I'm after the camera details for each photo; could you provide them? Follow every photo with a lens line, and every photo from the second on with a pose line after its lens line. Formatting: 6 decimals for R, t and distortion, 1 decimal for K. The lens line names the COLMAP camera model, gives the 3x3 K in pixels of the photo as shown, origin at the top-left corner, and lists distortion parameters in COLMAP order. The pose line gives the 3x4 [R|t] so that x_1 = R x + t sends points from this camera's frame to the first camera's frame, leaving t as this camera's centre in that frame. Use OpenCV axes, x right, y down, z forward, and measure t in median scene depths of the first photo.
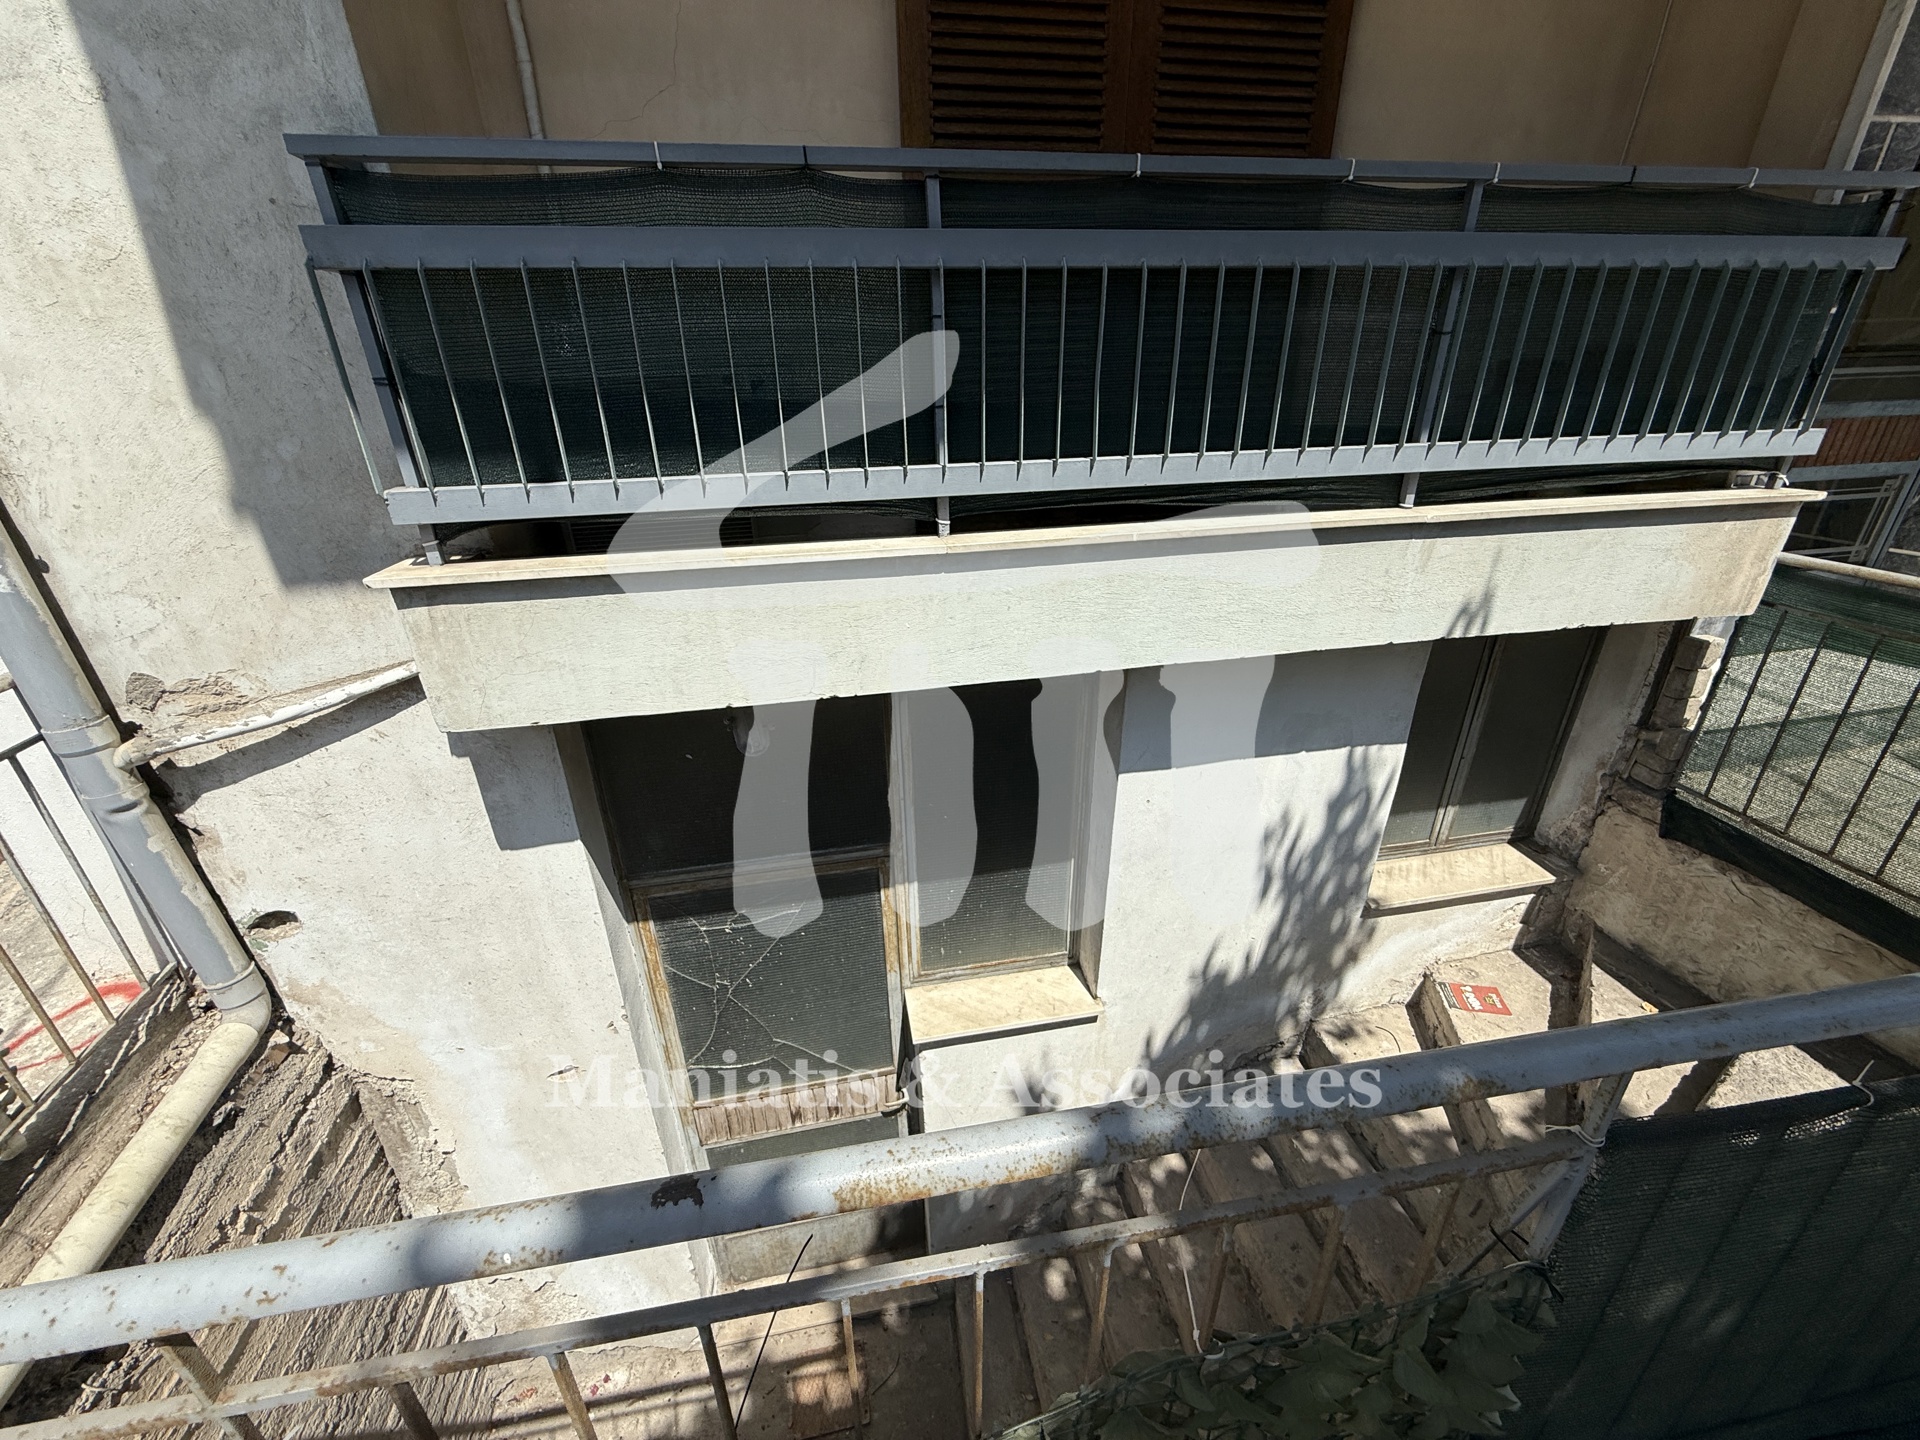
lens RADIAL K [[769.5, 0, 960.0], [0, 769.5, 720.0], [0, 0, 1]] dist [-0.001119, 0.000287]
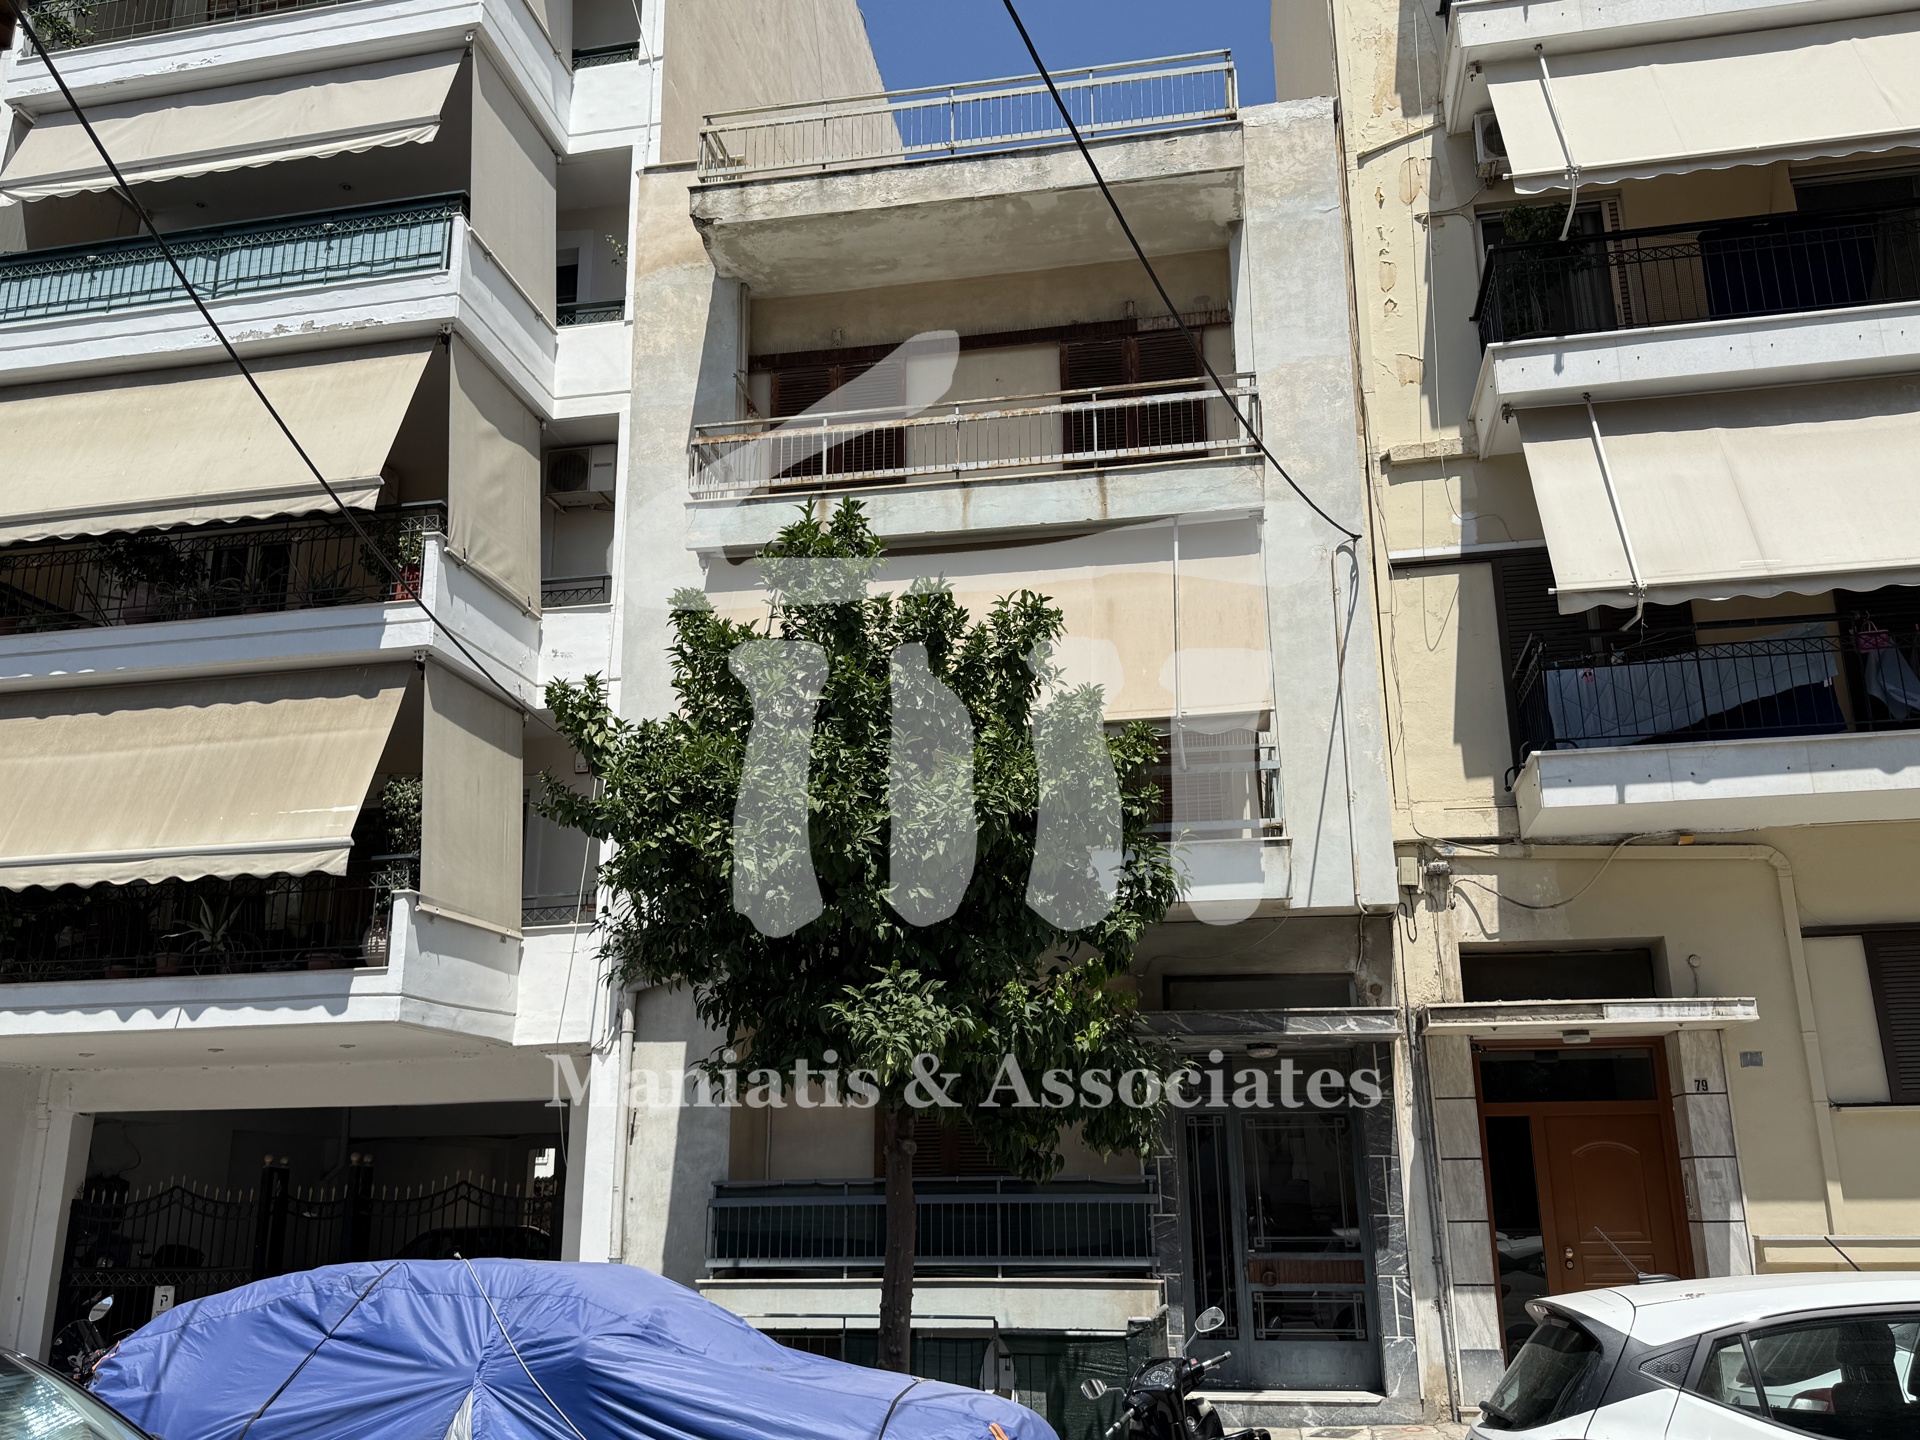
lens RADIAL K [[1617.1, 0, 960.0], [0, 1617.1, 720.0], [0, 0, 1]] dist [0.192660, -0.414527]
pose [[0.930601, -0.092753, -0.354087, 3.244192], [-0.162097, 0.762904, -0.625861, 2.330643], [0.328185, 0.639824, 0.694924, -5.424381]]
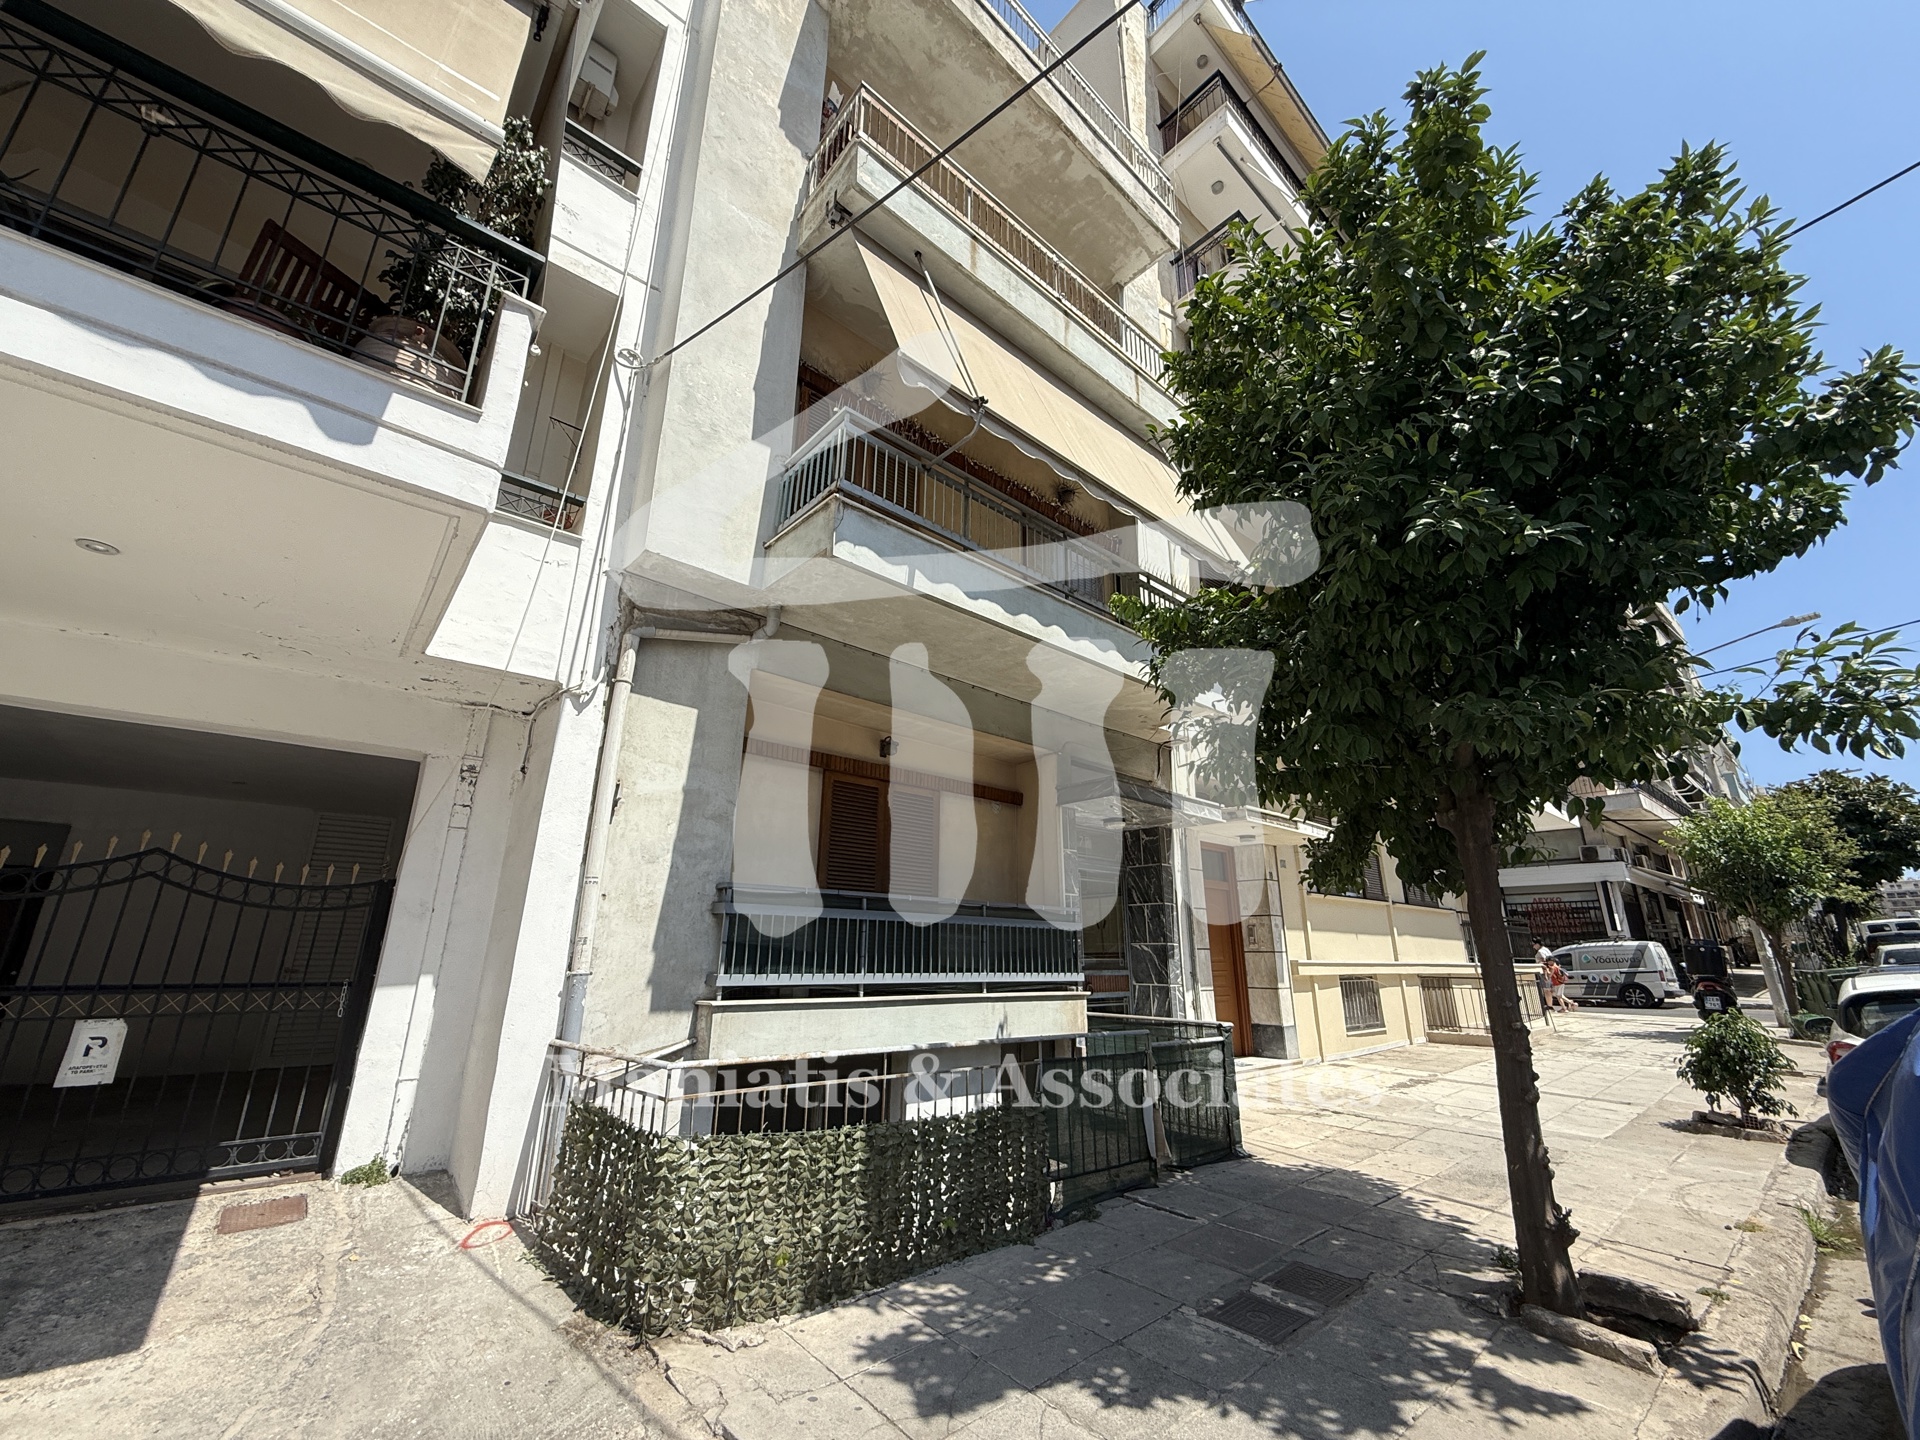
lens RADIAL K [[765.7, 0, 949.7], [0, 765.7, 722.0], [0, 0, 1]] dist [0.002503, 0.000241]
pose [[0.869160, 0.175593, 0.462308, -1.343928], [0.181104, 0.756880, -0.627961, 0.925564], [-0.460177, 0.629524, 0.626049, -1.798876]]
